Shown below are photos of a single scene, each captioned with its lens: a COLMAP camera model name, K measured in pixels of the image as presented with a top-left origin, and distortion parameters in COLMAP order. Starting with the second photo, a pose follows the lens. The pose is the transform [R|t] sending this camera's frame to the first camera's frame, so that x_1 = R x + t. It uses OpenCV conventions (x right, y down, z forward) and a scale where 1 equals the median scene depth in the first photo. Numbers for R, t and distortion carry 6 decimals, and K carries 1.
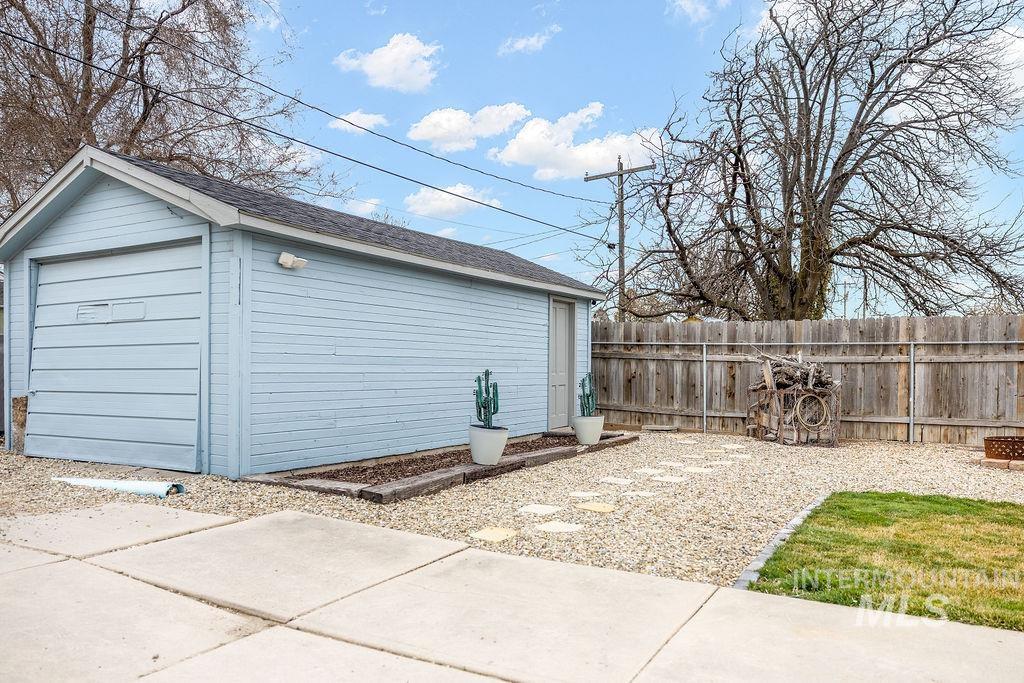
lens RADIAL K [[769.4, 0, 512.0], [0, 769.4, 341.5], [0, 0, 1]] dist [-0.003430, 0.000241]
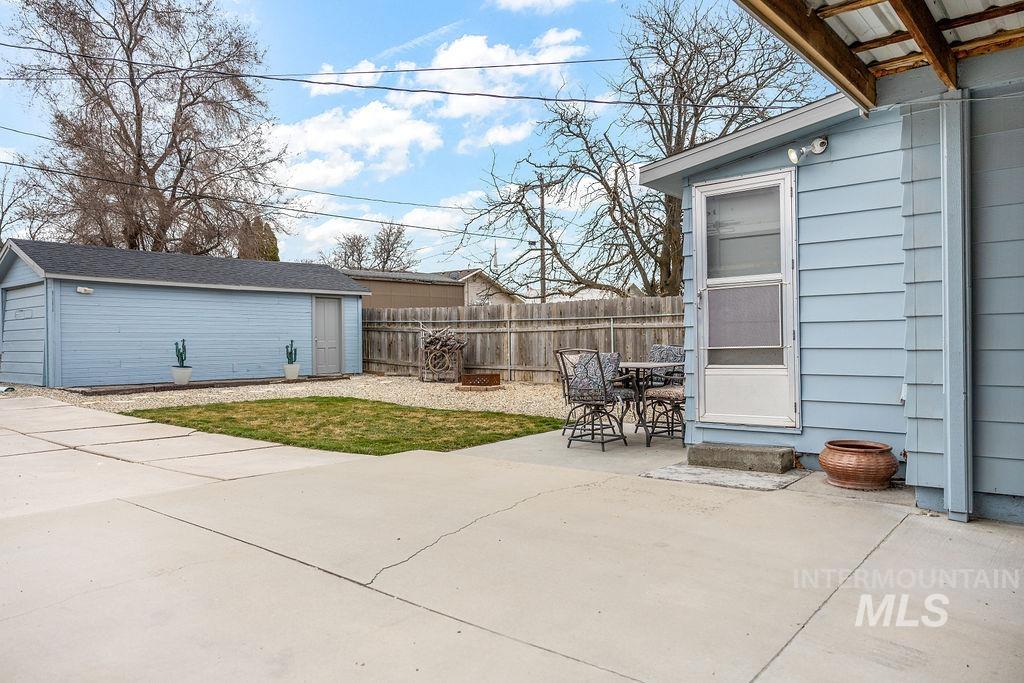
lens RADIAL K [[711.0, 0, 512.0], [0, 711.0, 341.5], [0, 0, 1]] dist [0.006922, 0.004122]
pose [[0.980931, -0.009399, -0.194130, 0.841902], [0.017094, 0.999132, 0.038000, -0.009975], [0.193604, -0.040594, 0.980240, -0.488353]]
